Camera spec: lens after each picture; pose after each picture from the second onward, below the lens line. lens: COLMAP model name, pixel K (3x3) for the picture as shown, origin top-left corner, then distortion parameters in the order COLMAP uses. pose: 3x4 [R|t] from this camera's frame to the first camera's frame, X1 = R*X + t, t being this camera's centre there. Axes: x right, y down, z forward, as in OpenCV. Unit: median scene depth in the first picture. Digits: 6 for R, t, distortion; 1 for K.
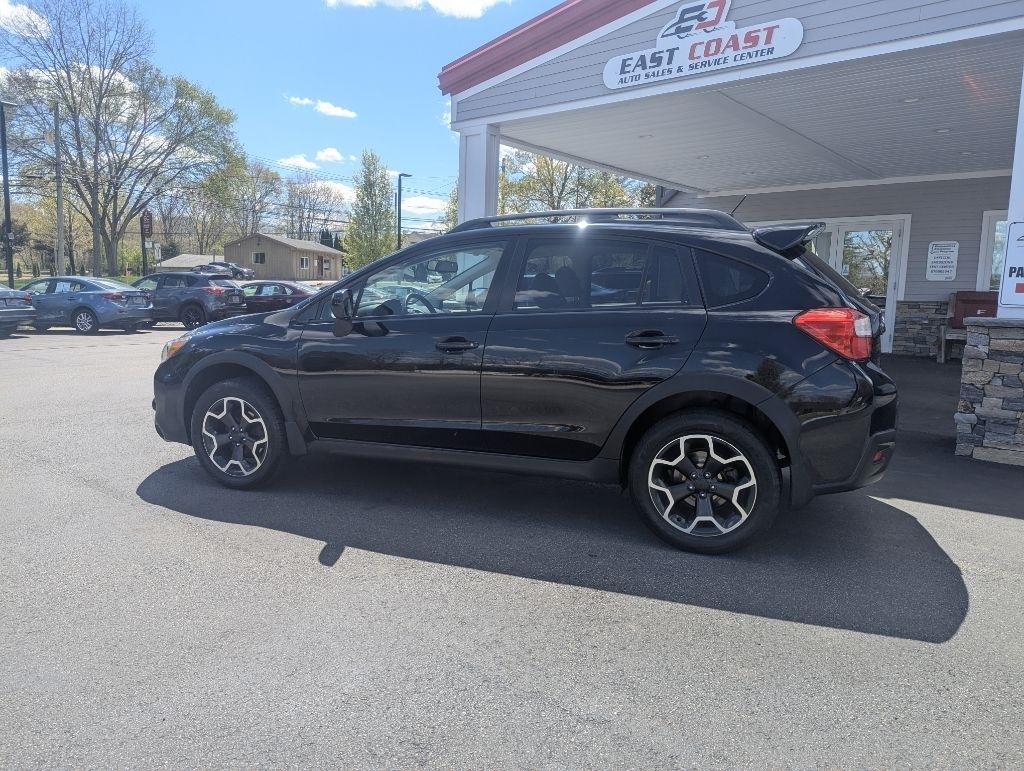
lens RADIAL K [[721.9, 0, 508.9], [0, 721.9, 400.0], [0, 0, 1]] dist [0.056251, -0.043184]
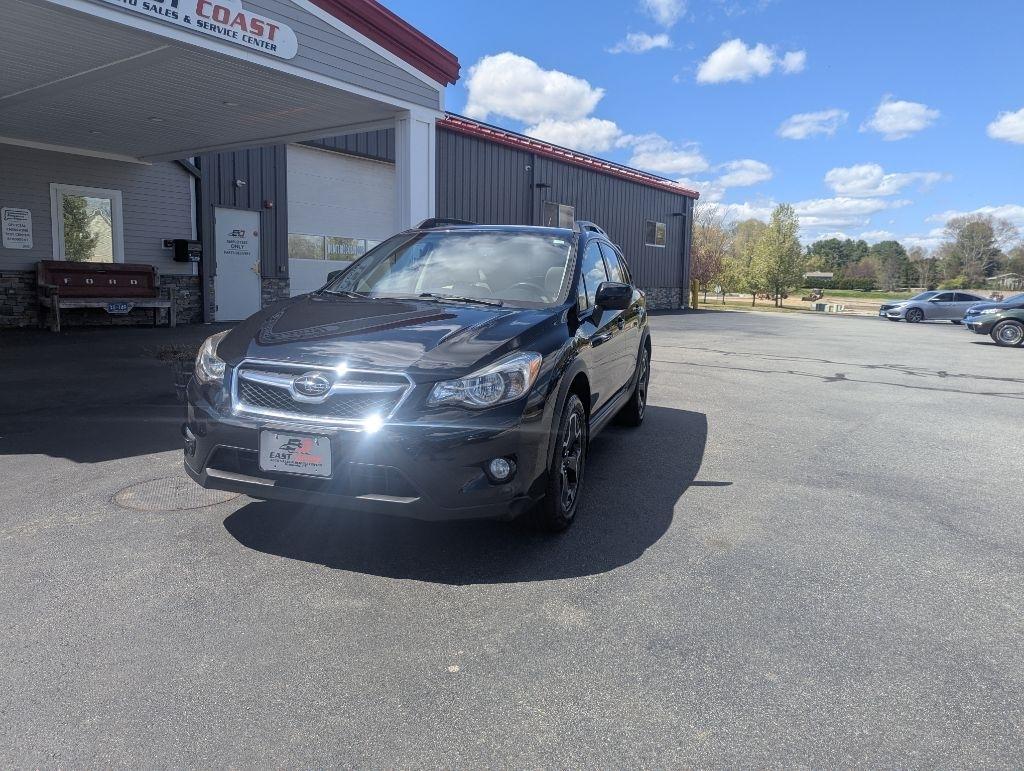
lens RADIAL K [[719.8, 0, 503.1], [0, 719.8, 381.0], [0, 0, 1]] dist [0.064386, -0.054275]
pose [[-0.035948, -0.156330, 0.987050, -0.851476], [0.122931, 0.979496, 0.159611, -0.134388], [-0.991764, 0.127077, -0.015993, 0.798271]]
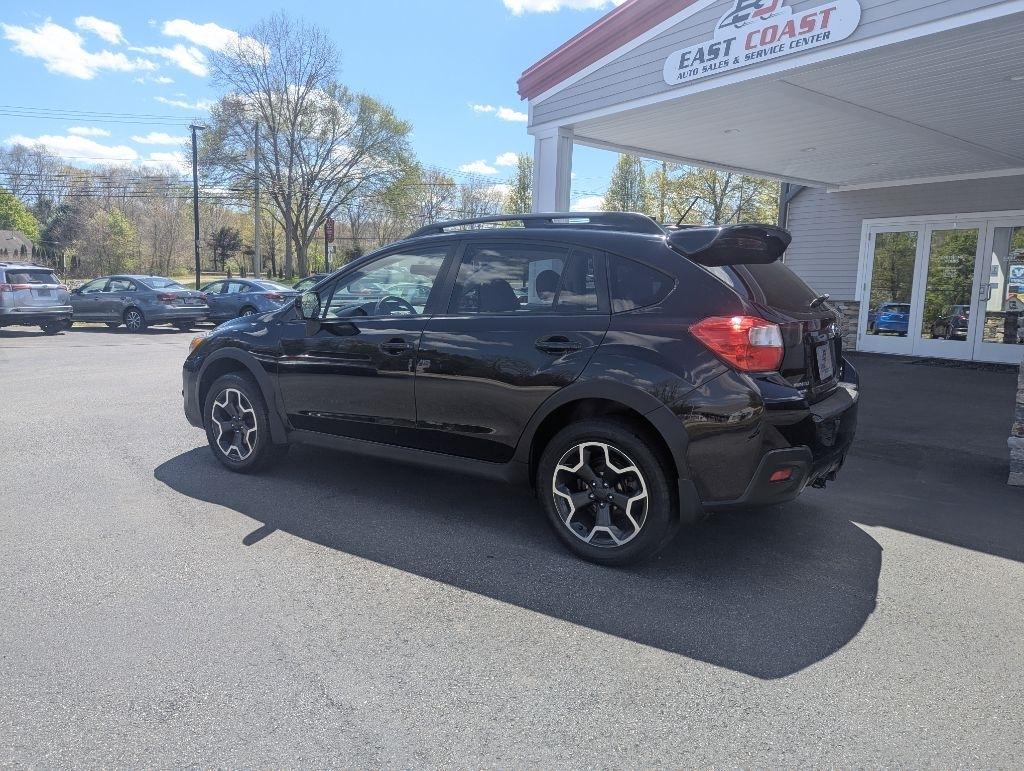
lens RADIAL K [[726.7, 0, 512.6], [0, 726.7, 397.1], [0, 0, 1]] dist [0.056850, -0.048811]
pose [[0.973249, 0.037498, -0.226673, 0.175278], [-0.038830, 0.999245, -0.001417, -0.003451], [0.226449, 0.010181, 0.973970, 0.008363]]
